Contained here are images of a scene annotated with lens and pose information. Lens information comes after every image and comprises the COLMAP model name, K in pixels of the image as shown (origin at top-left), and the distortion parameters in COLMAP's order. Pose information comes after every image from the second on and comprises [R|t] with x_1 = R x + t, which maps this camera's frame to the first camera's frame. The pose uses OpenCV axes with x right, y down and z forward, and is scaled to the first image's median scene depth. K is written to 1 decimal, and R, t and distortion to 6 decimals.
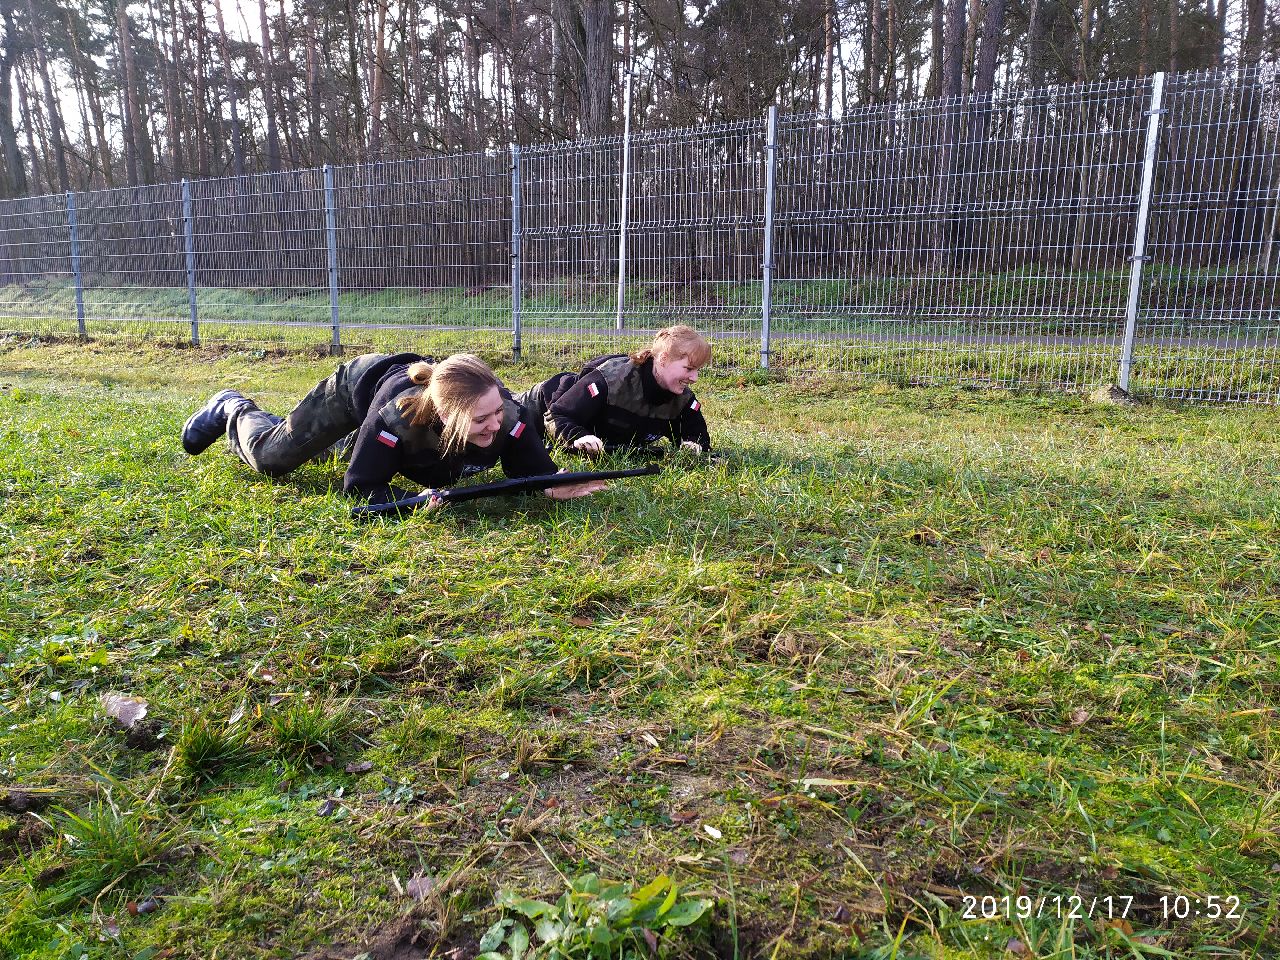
lens RADIAL K [[962.3, 0, 643.7], [0, 962.3, 480.5], [0, 0, 1]] dist [0.063900, -0.050491]
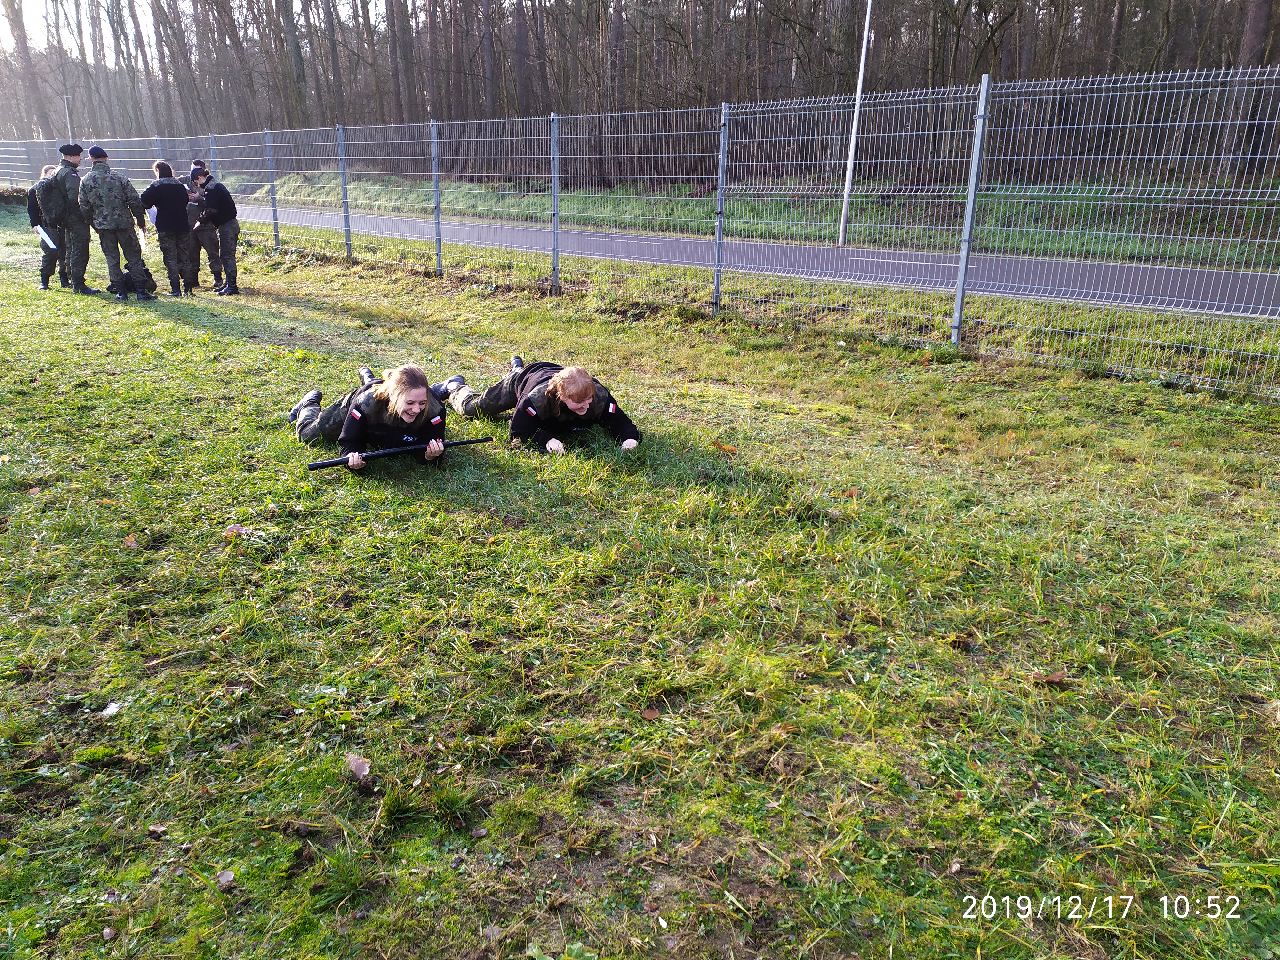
lens RADIAL K [[965.8, 0, 618.1], [0, 965.8, 498.9], [0, 0, 1]] dist [0.056974, -0.001284]
pose [[0.966560, 0.079694, -0.243743, 0.269643], [-0.046001, 0.988951, 0.140928, -0.463599], [0.252281, -0.125003, 0.959546, -0.433369]]
